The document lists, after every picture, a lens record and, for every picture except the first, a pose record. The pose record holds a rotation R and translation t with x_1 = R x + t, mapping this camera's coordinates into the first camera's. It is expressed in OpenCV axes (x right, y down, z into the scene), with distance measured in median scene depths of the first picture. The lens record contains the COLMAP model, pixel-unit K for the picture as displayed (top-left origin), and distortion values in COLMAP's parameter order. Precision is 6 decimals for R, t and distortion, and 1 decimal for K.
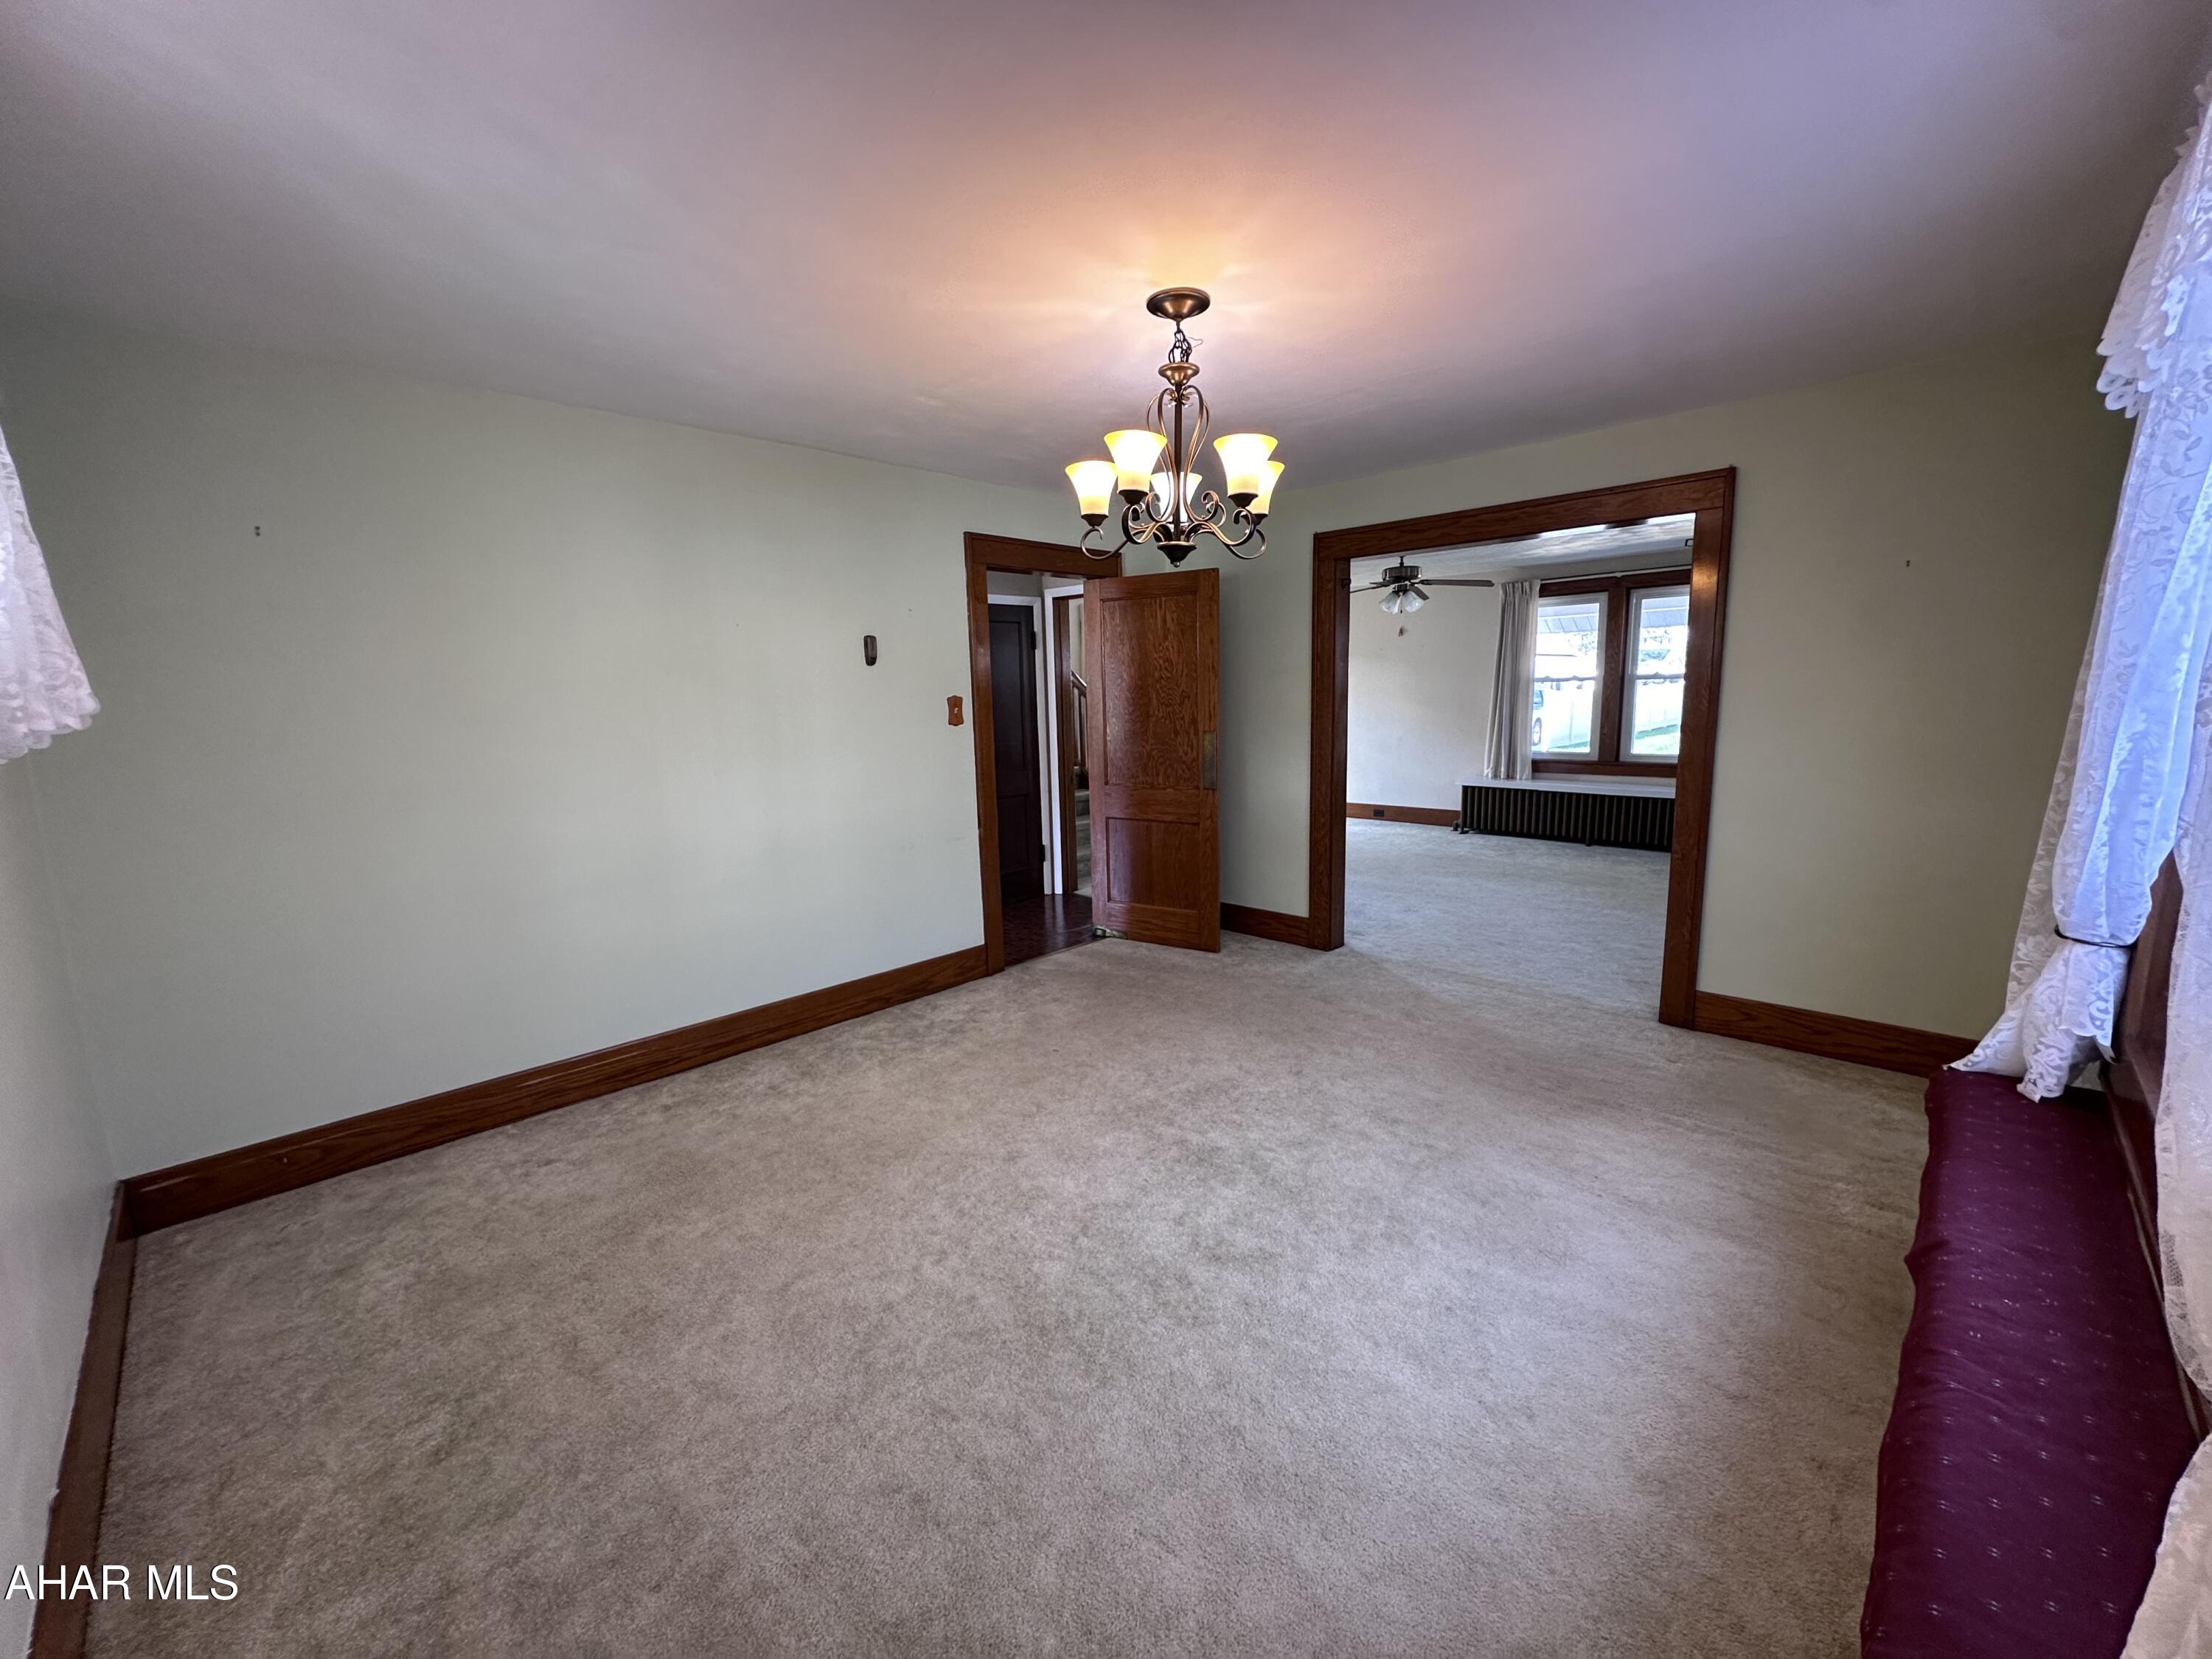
lens RADIAL K [[882.2, 0, 1104.2], [0, 882.2, 831.0], [0, 0, 1]] dist [-0.003616, 0.000151]
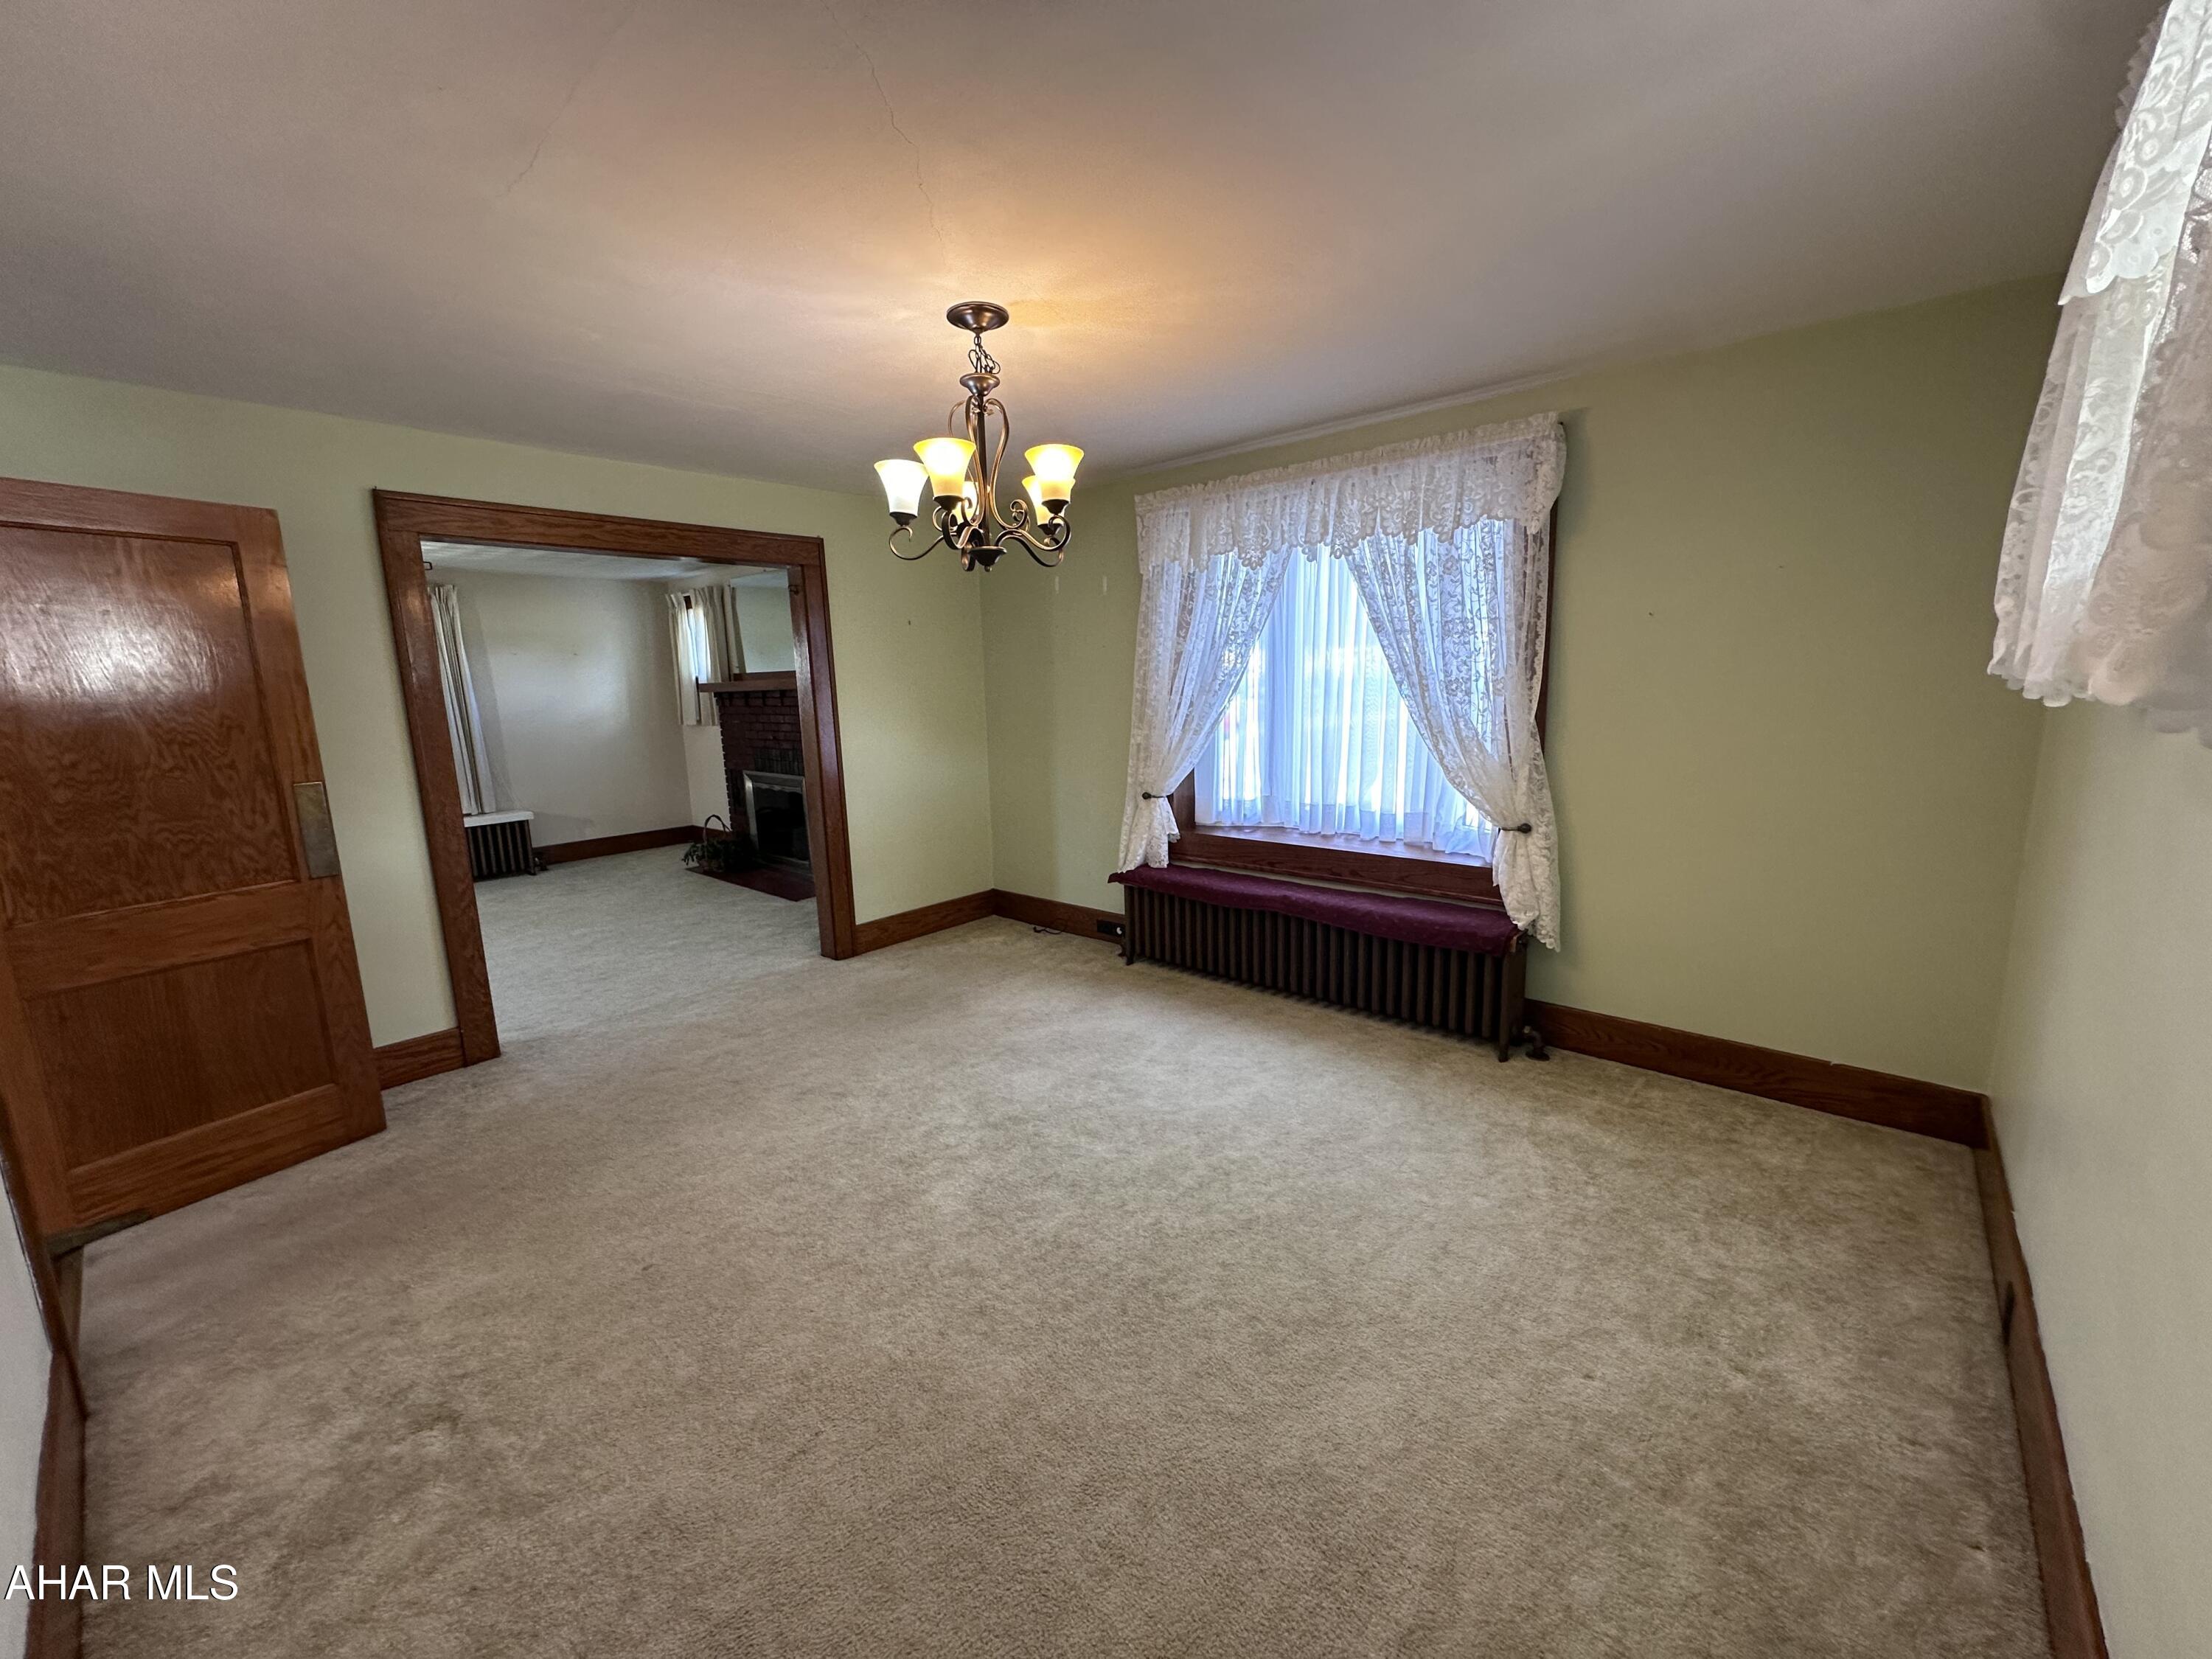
lens RADIAL K [[882.2, 0, 1104.2], [0, 882.2, 831.0], [0, 0, 1]] dist [-0.003616, 0.000151]
pose [[-0.049543, -0.143820, 0.988363, -0.625944], [0.188043, 0.970538, 0.150652, -0.085572], [-0.980910, 0.193318, -0.021039, 0.604897]]
